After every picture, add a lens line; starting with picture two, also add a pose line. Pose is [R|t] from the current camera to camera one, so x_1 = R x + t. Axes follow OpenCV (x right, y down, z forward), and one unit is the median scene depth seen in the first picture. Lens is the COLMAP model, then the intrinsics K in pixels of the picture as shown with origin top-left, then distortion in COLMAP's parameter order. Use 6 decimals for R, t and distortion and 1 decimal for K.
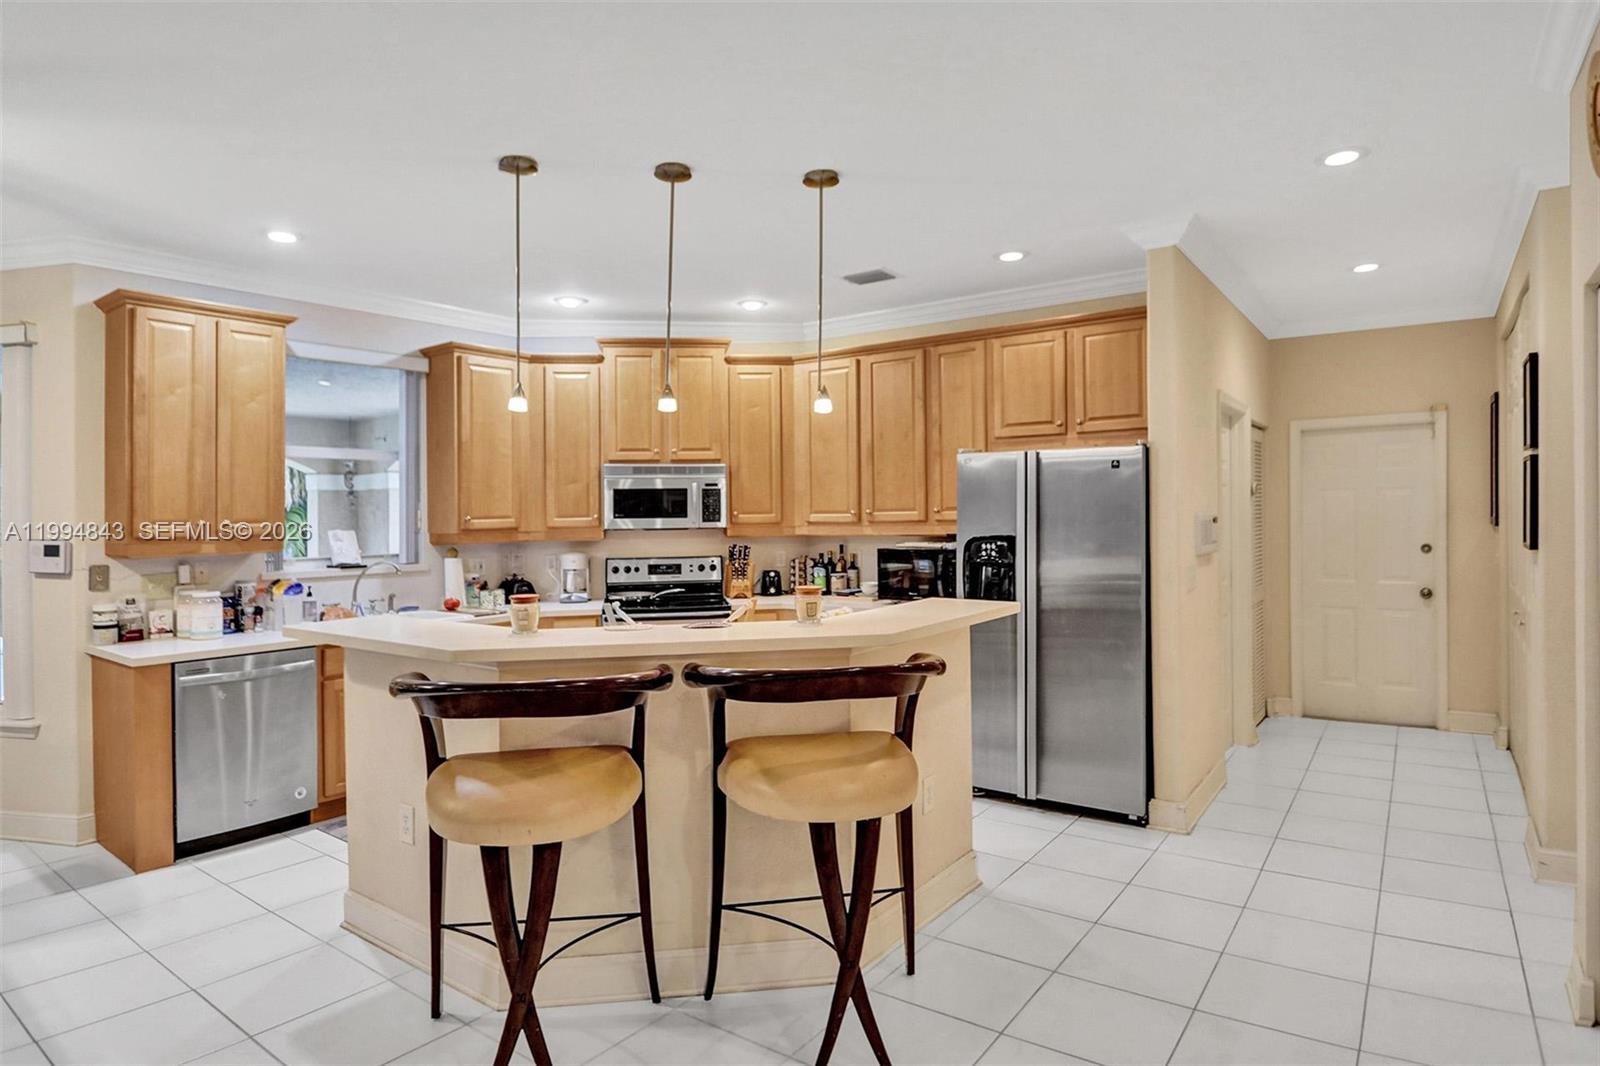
lens RADIAL K [[857.6, 0, 828.6], [0, 857.6, 506.9], [0, 0, 1]] dist [-0.038550, 0.009009]
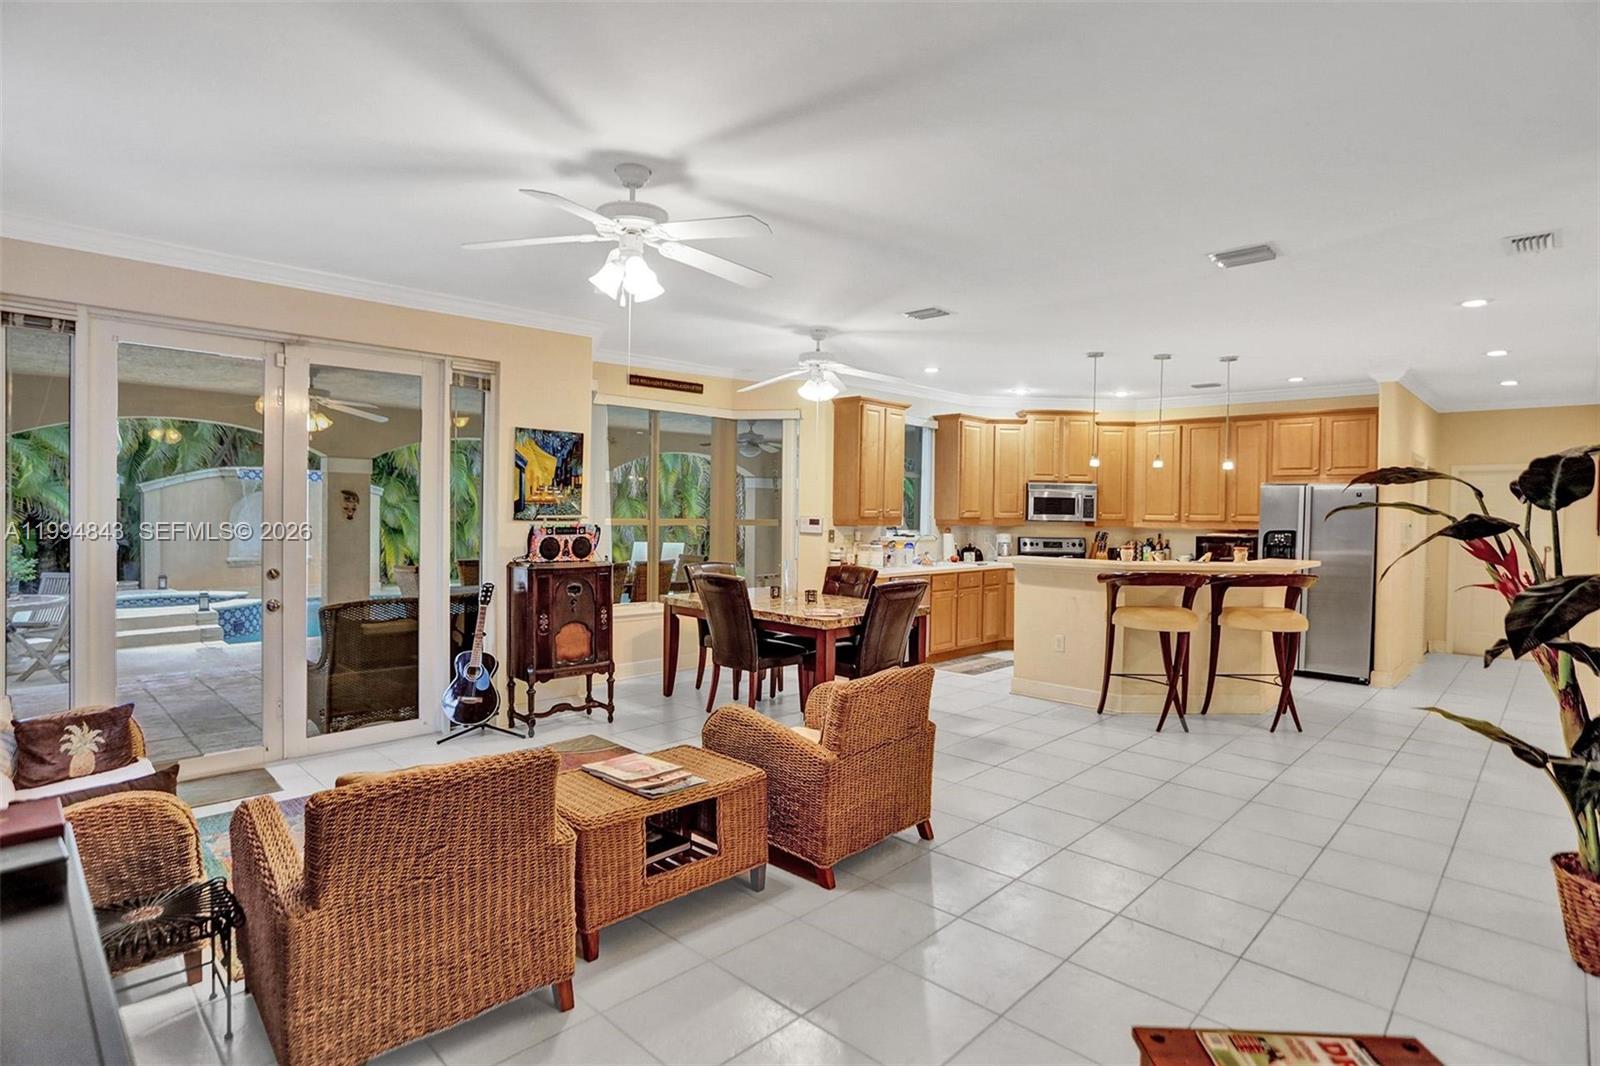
lens RADIAL K [[785.1, 0, 855.9], [0, 785.1, 510.8], [0, 0, 1]] dist [-0.031531, 0.000973]
pose [[0.994410, 0.031046, -0.100917, -0.477849], [-0.030430, 0.999508, 0.007640, 0.005889], [0.101105, -0.004527, 0.994865, -0.661437]]
